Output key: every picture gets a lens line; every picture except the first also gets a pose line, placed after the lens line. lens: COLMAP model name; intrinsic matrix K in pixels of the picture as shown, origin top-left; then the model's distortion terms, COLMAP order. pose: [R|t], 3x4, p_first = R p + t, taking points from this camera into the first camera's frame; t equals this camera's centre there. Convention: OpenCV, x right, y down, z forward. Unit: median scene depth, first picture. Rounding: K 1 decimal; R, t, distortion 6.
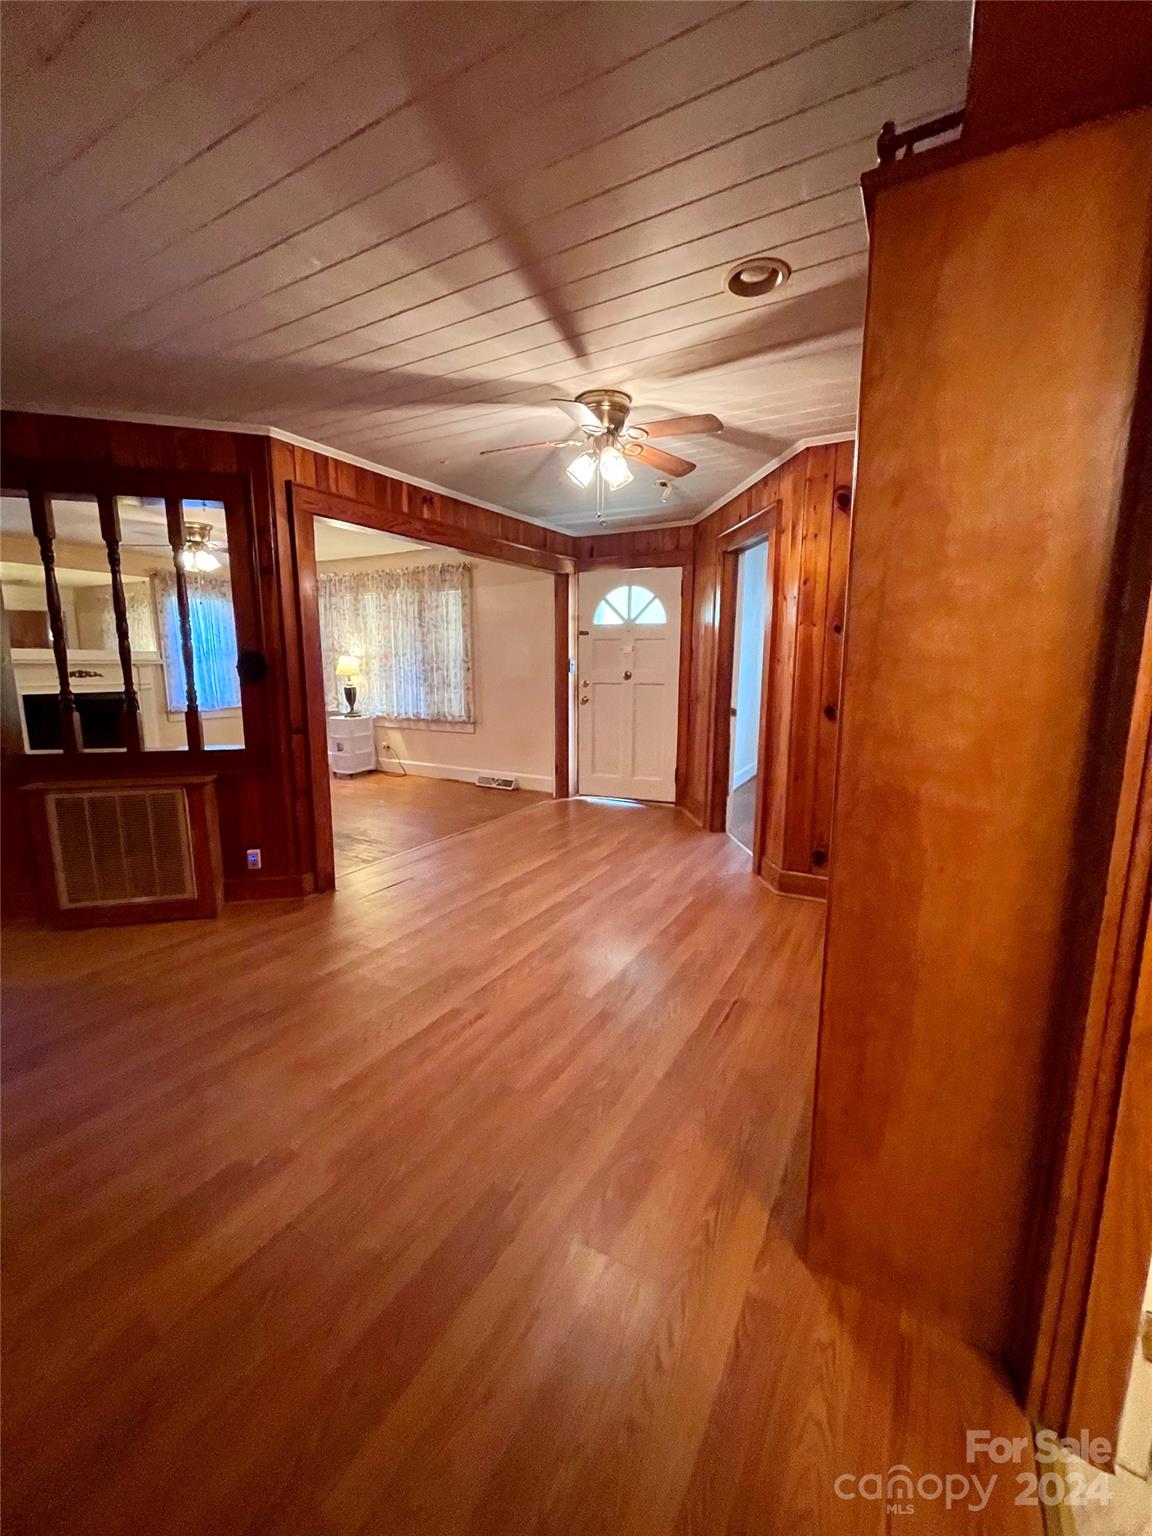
lens RADIAL K [[617.5, 0, 576.8], [0, 617.5, 764.0], [0, 0, 1]] dist [-0.000967, 0.000335]
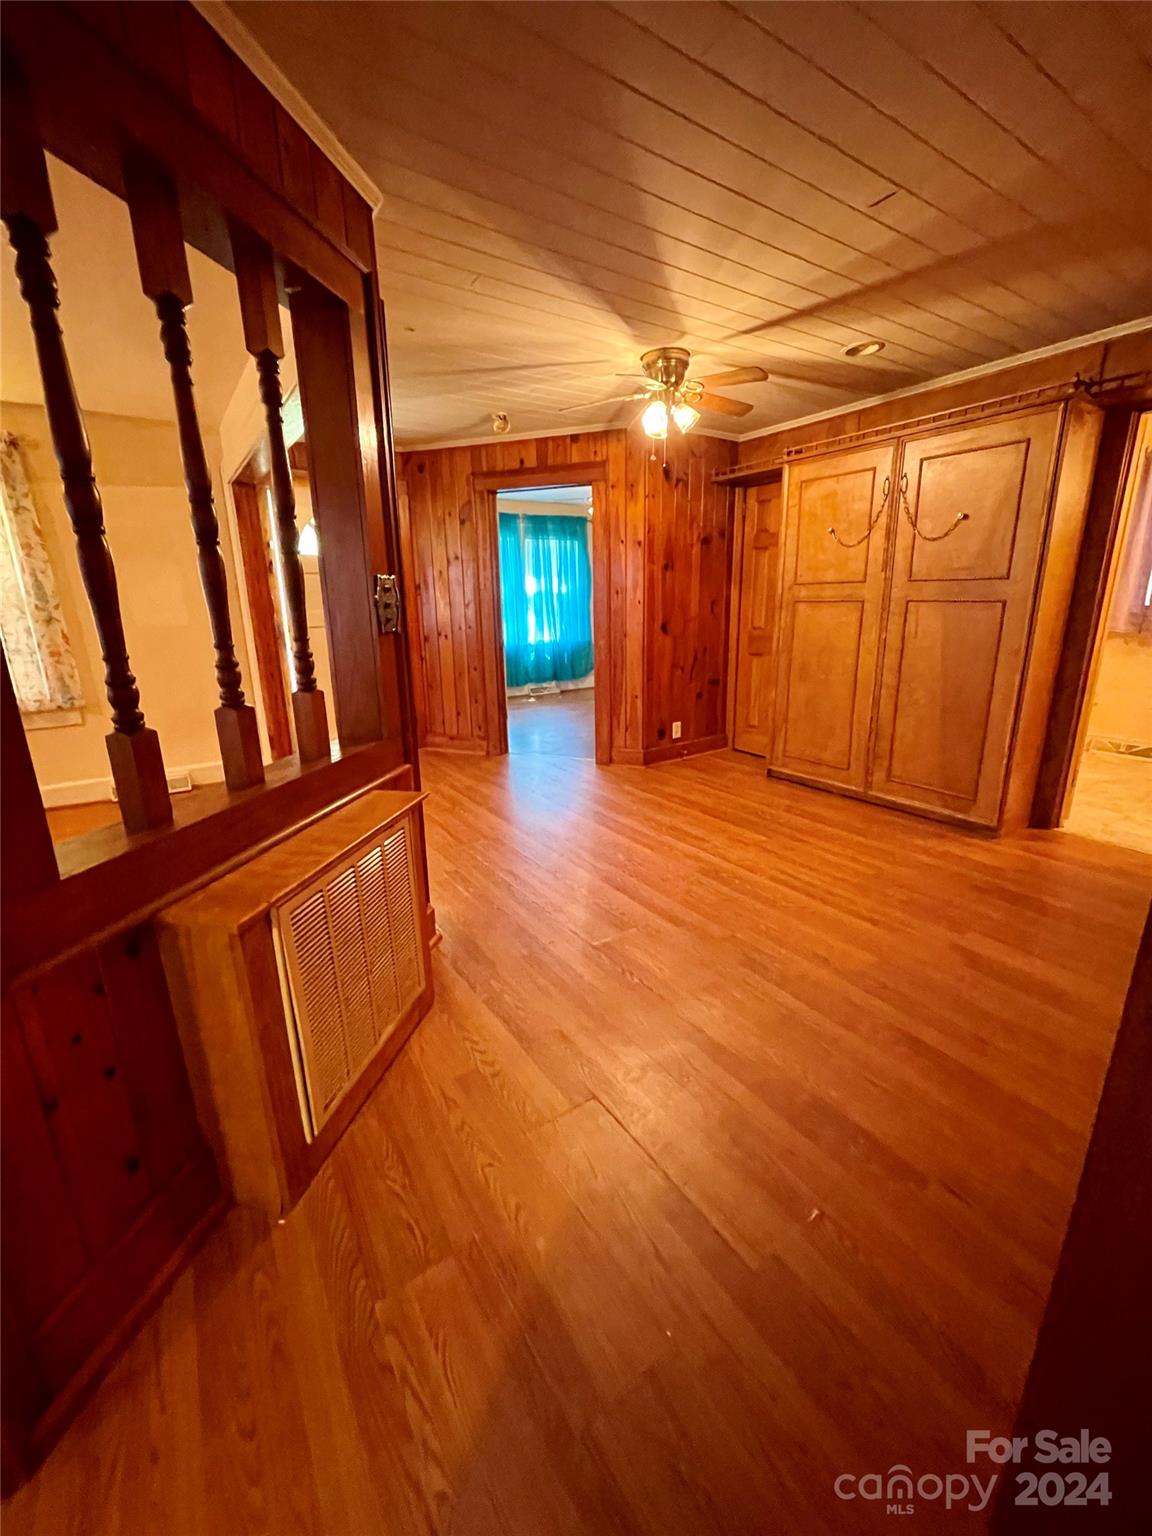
lens RADIAL K [[617.5, 0, 568.6], [0, 617.5, 762.6], [0, 0, 1]] dist [-0.000967, 0.000335]
pose [[0.452840, -0.240510, 0.858540, -0.919539], [0.173635, 0.968282, 0.179669, -0.073775], [-0.874521, 0.067711, 0.480238, 0.504251]]
